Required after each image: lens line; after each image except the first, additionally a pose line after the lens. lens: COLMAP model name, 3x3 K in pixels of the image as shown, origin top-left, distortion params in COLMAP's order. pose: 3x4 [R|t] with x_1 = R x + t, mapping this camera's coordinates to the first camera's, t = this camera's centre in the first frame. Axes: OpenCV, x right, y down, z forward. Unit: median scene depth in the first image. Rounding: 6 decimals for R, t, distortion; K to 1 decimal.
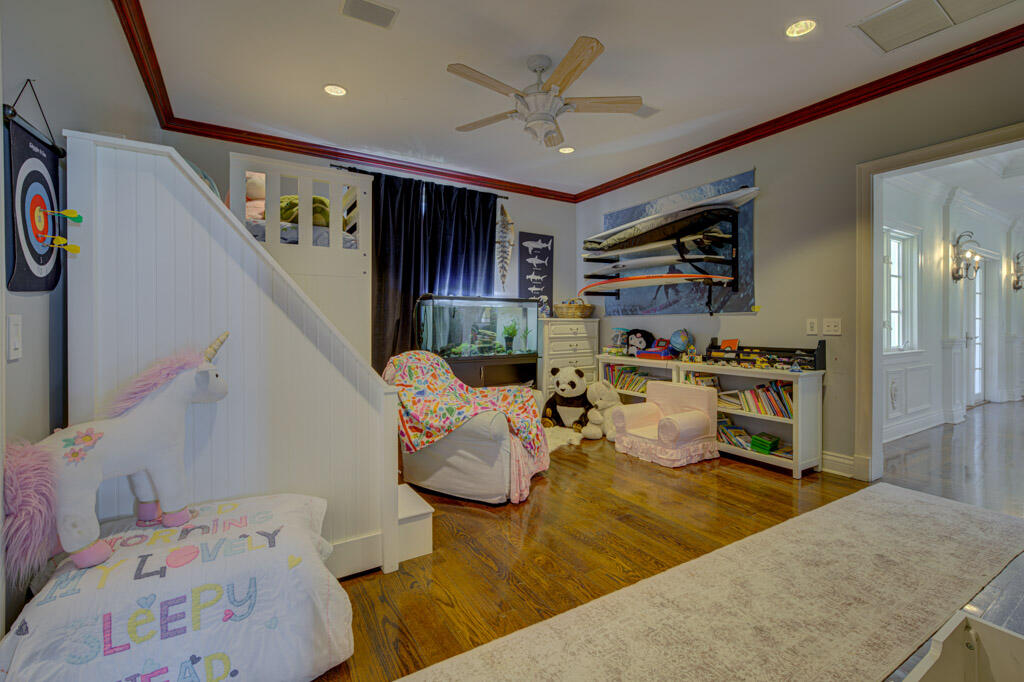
lens RADIAL K [[448.7, 0, 514.5], [0, 448.7, 322.9], [0, 0, 1]] dist [-0.000333, 0.000023]
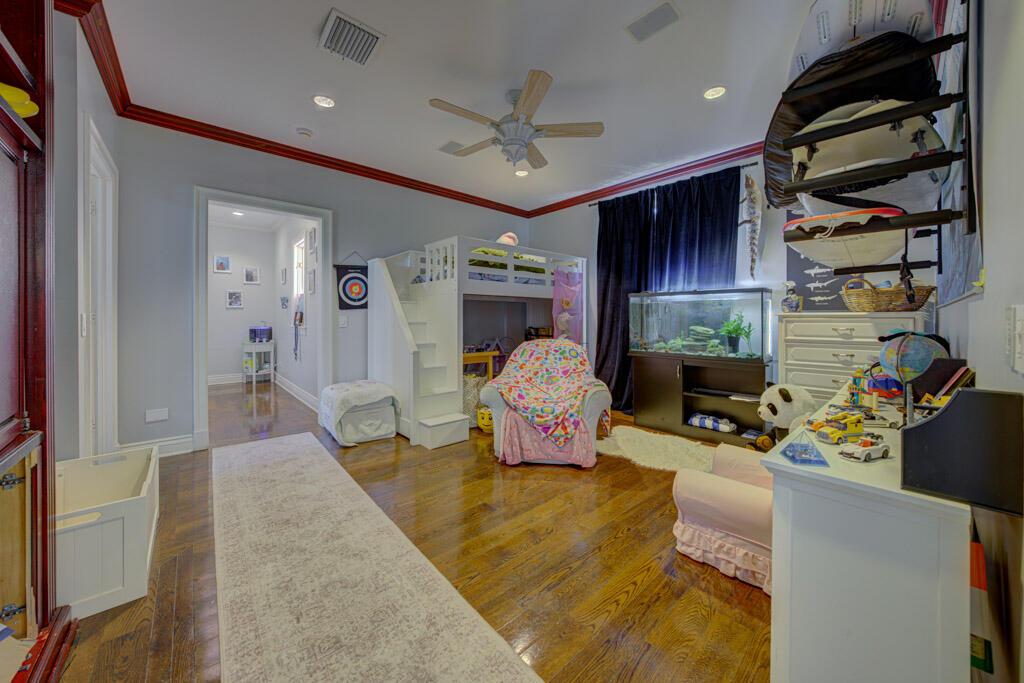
lens RADIAL K [[366.6, 0, 512.5], [0, 366.6, 320.0], [0, 0, 1]] dist [-0.023958, -0.000011]
pose [[0.176030, 0.007195, -0.984359, 1.012139], [-0.002144, 0.999974, 0.006926, -0.003776], [0.984382, 0.000891, 0.176041, 0.850164]]
